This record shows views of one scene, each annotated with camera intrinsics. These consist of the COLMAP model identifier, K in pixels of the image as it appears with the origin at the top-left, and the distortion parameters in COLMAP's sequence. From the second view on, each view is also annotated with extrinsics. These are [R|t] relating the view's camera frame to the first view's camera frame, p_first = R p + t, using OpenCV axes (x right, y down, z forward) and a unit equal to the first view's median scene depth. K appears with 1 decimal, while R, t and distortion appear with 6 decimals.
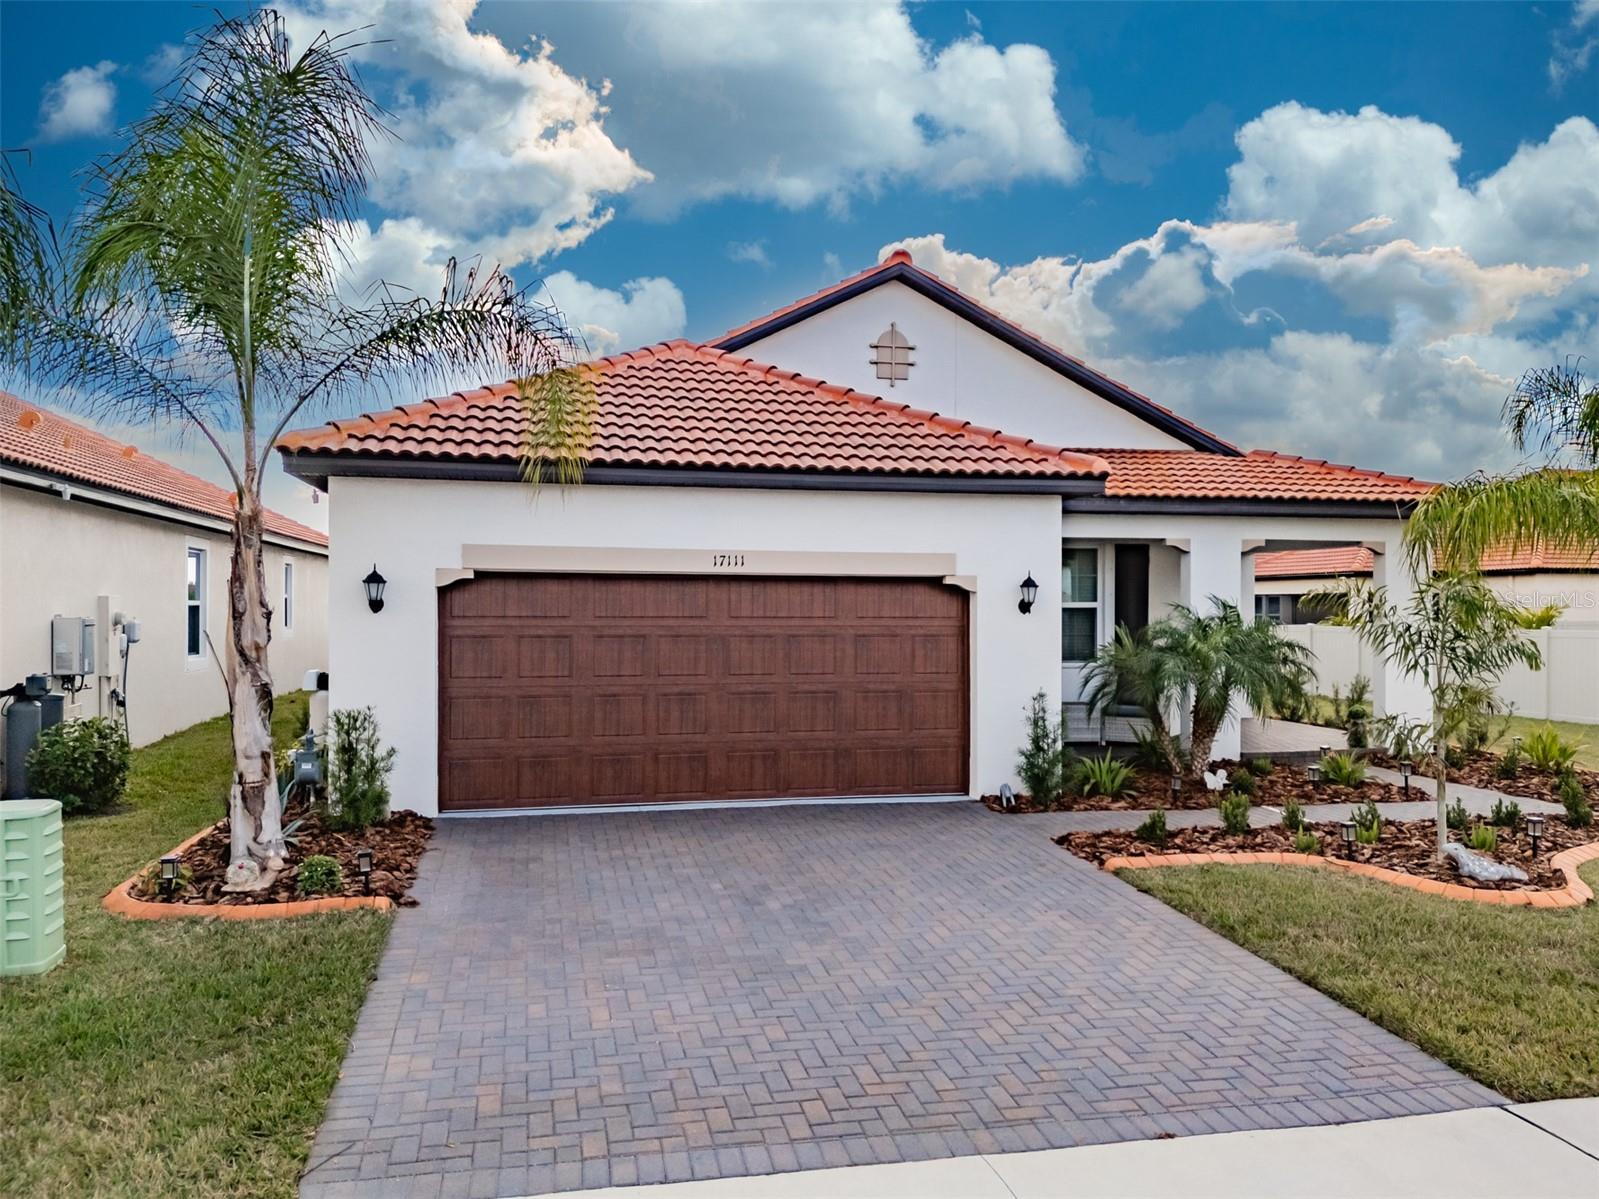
lens RADIAL K [[1190.0, 0, 799.5], [0, 1190.0, 599.5], [0, 0, 1]] dist [0.034749, -0.001843]
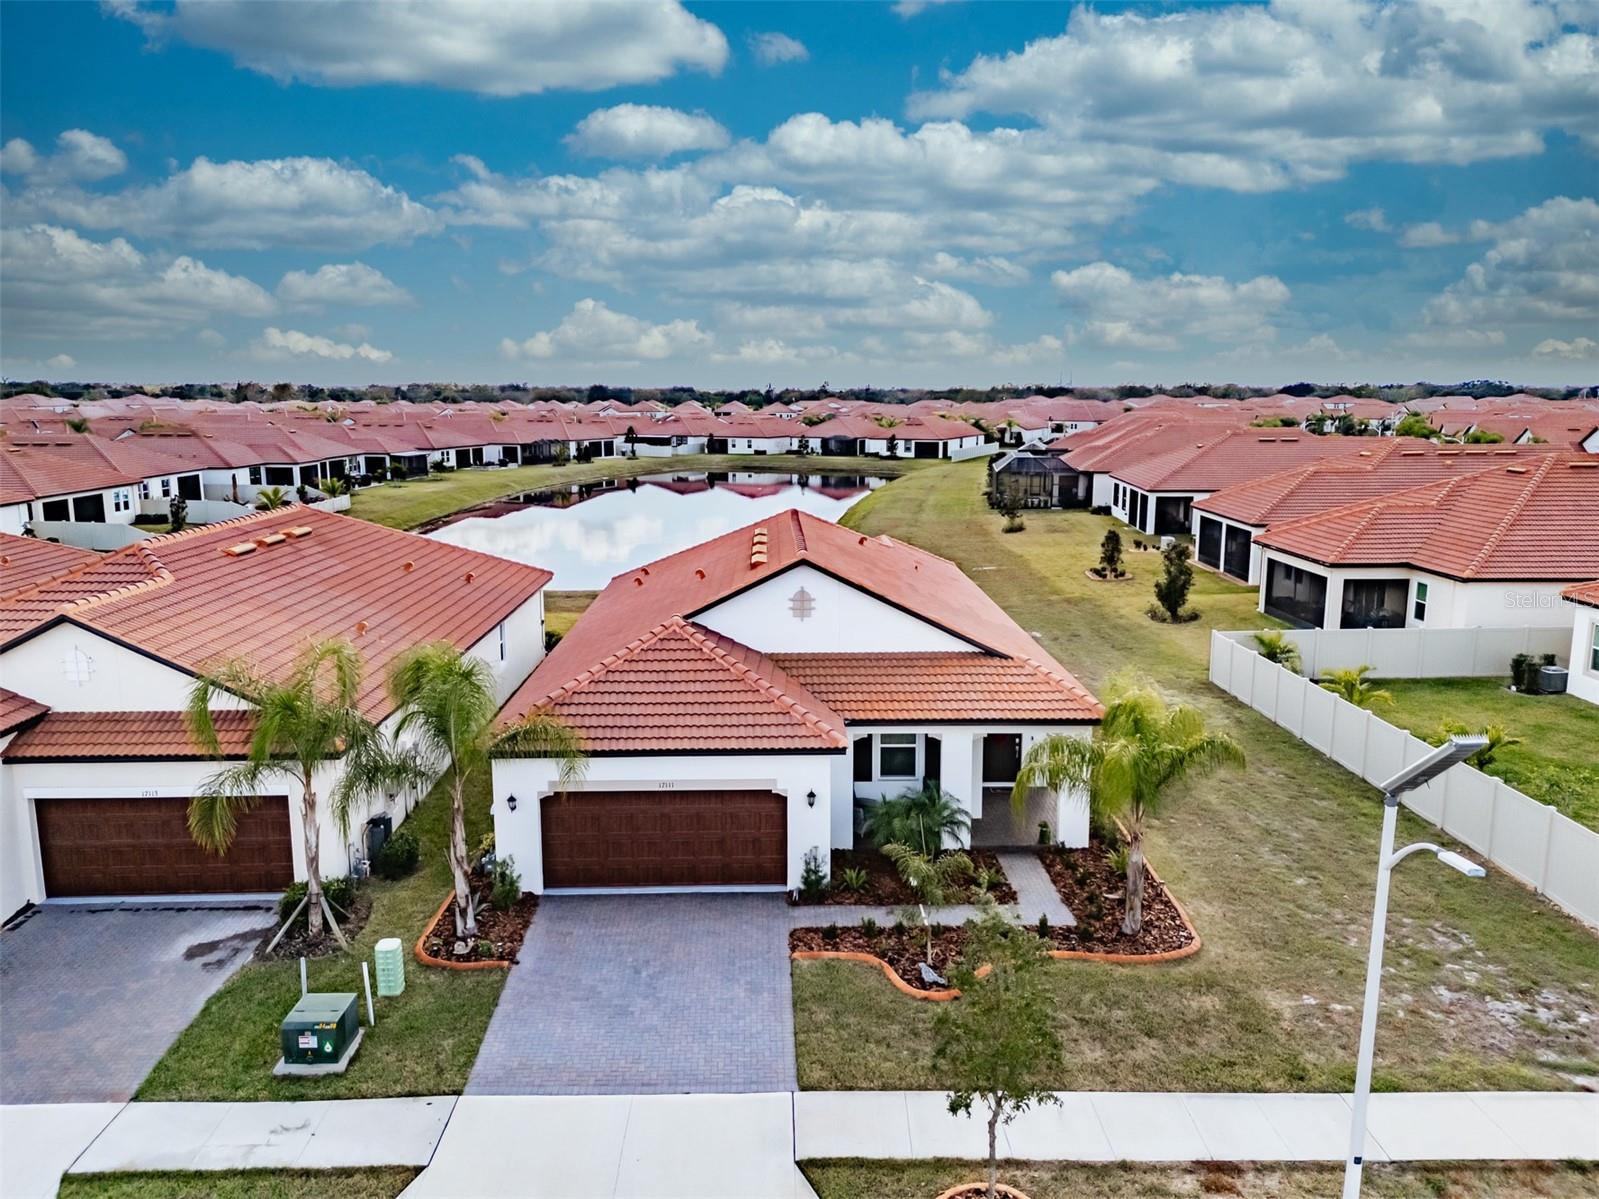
lens RADIAL K [[1163.7, 0, 801.4], [0, 1163.7, 594.6], [0, 0, 1]] dist [0.117358, -0.145205]
pose [[0.982534, 0.030756, -0.183524, 0.735937], [0.002706, 0.983781, 0.179354, -0.990269], [0.186063, -0.176718, 0.966515, -1.258525]]
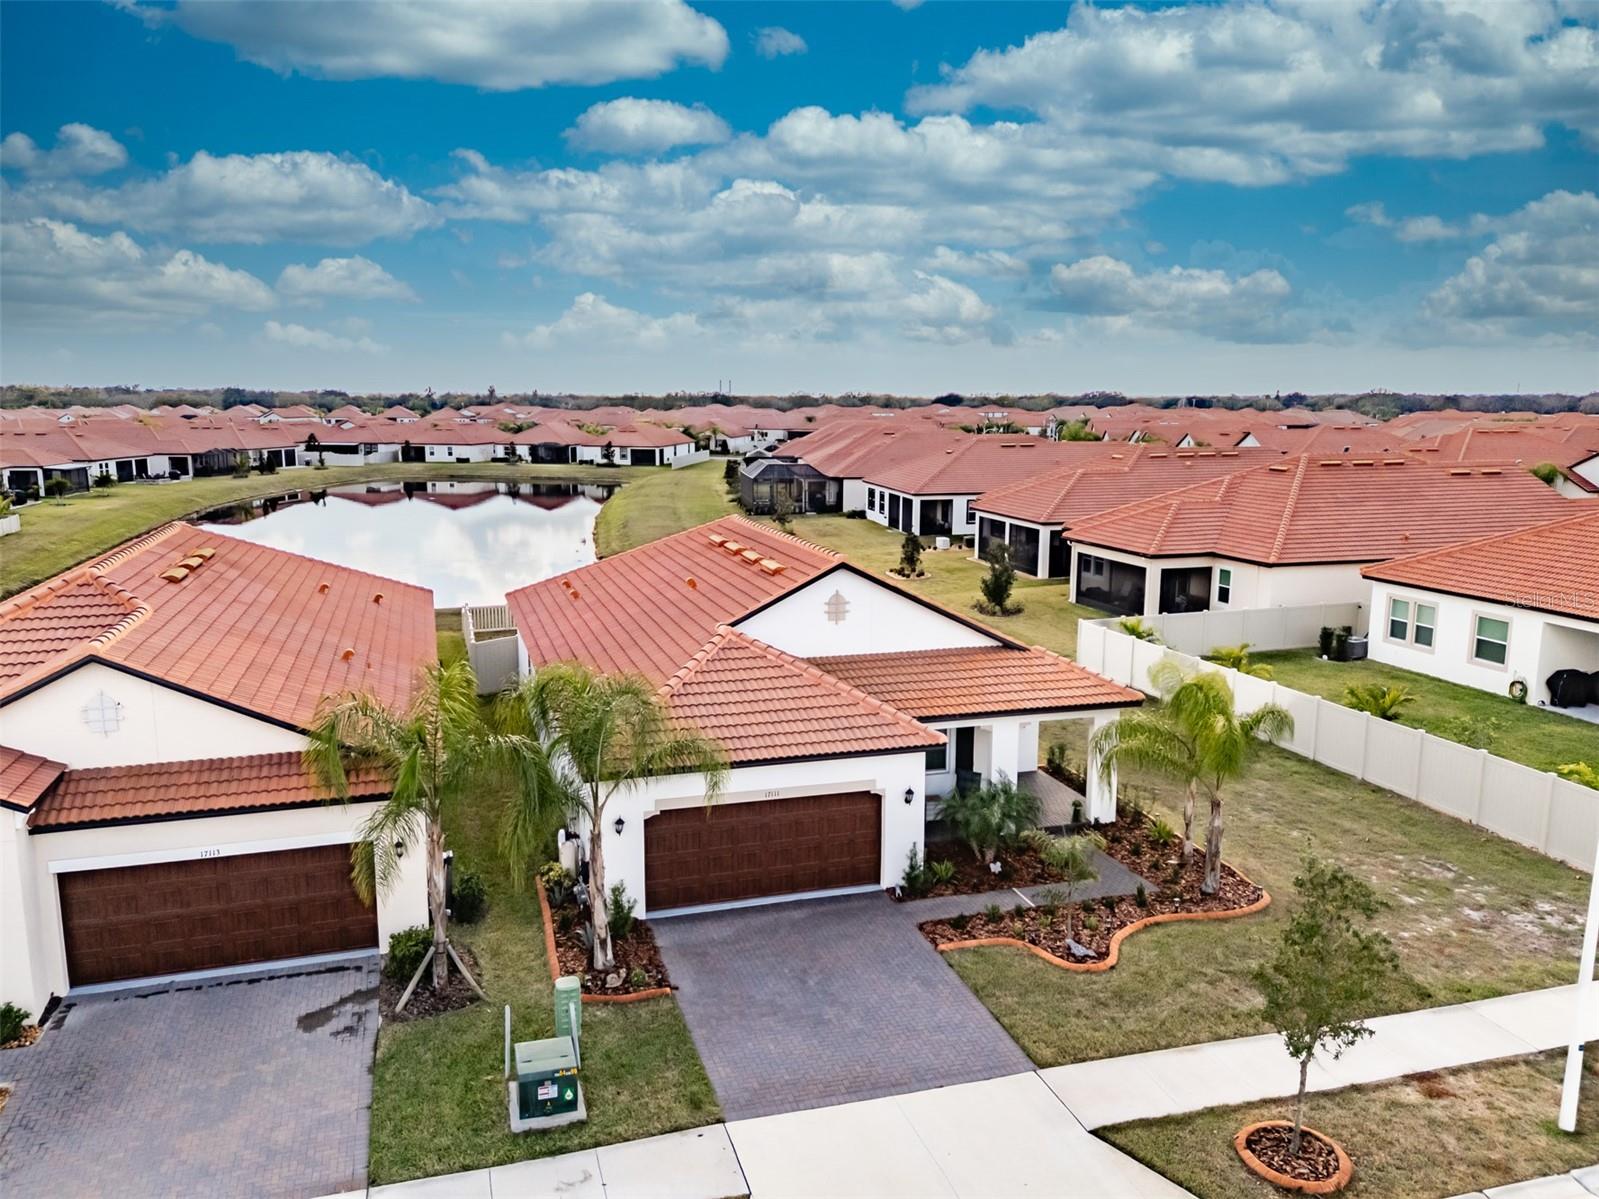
lens RADIAL K [[1178.9, 0, 788.1], [0, 1178.9, 599.5], [0, 0, 1]] dist [0.118605, -0.154912]
pose [[0.996498, -0.012148, 0.082725, -0.266112], [-0.002570, 0.984472, 0.175525, -0.986107], [-0.083573, -0.175123, 0.980993, -1.363733]]
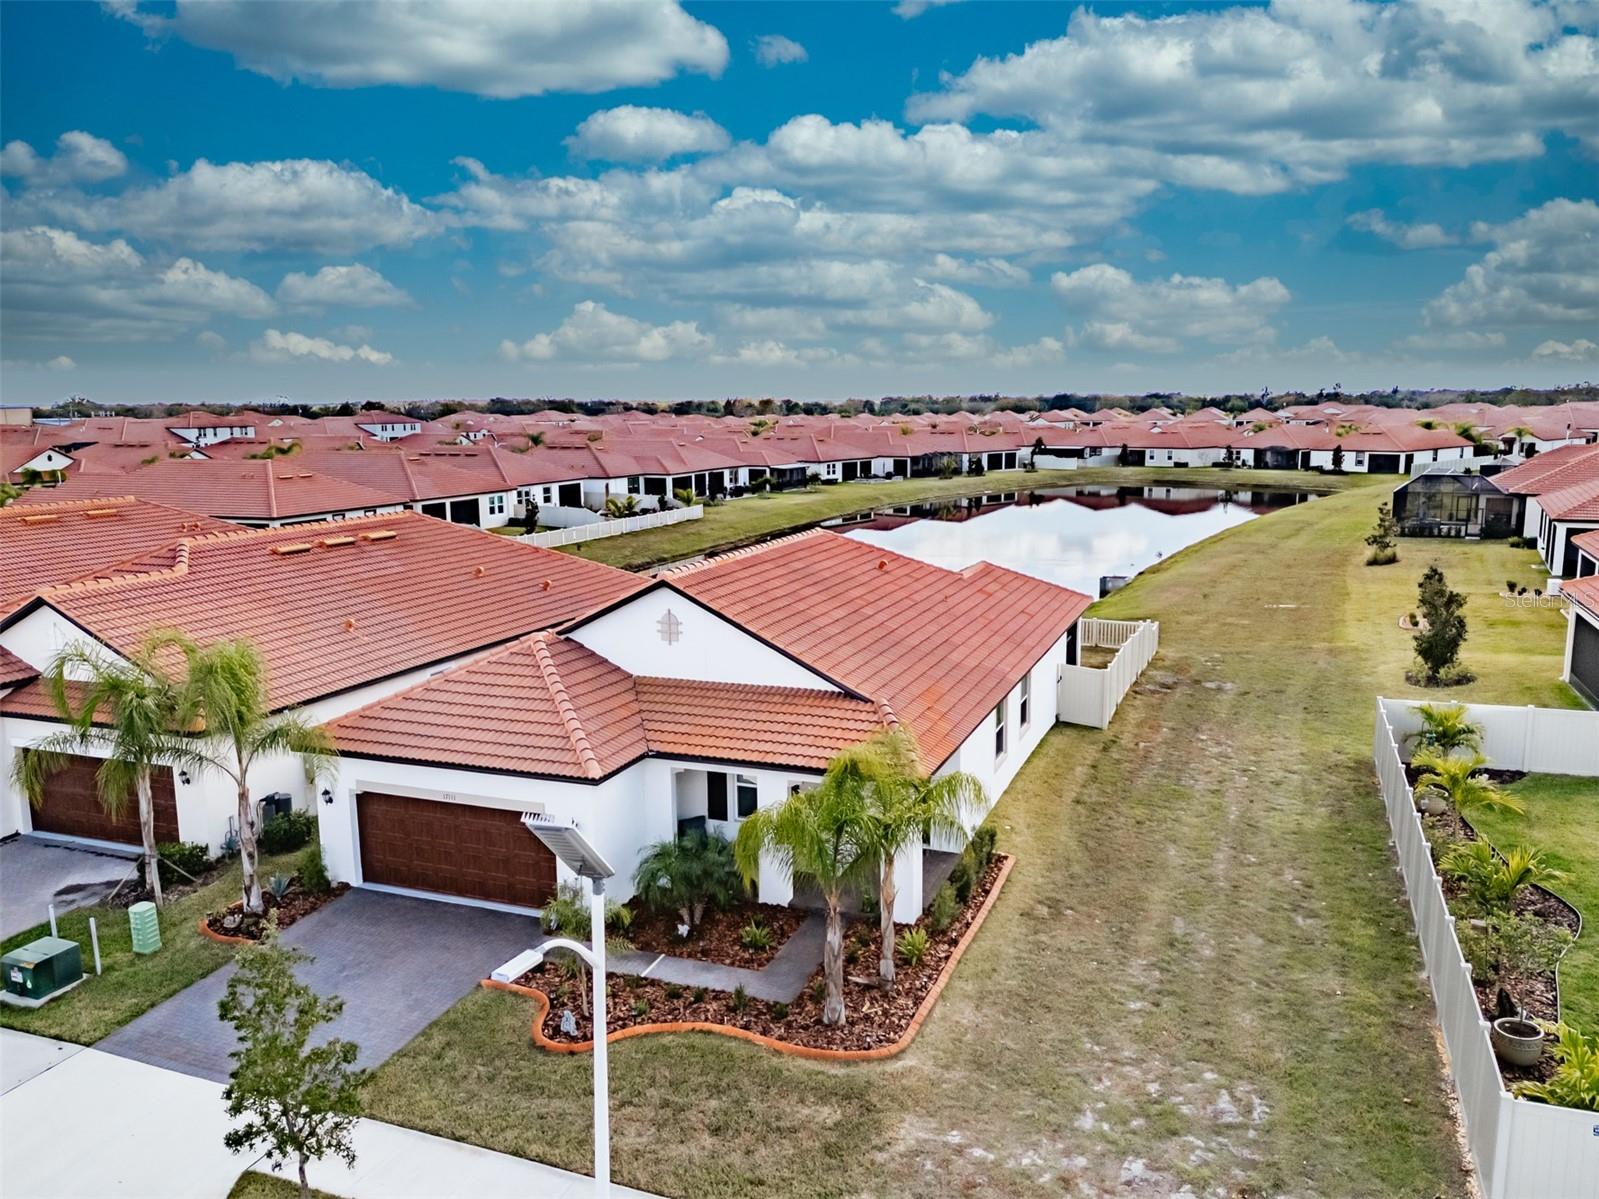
lens RADIAL K [[1215.9, 0, 799.5], [0, 1215.9, 599.5], [0, 0, 1]] dist [0.131267, -0.171088]
pose [[0.833077, 0.079070, -0.547477, 2.207849], [0.015096, 0.986112, 0.165391, -0.988742], [0.552952, -0.146048, 0.820314, -0.595584]]
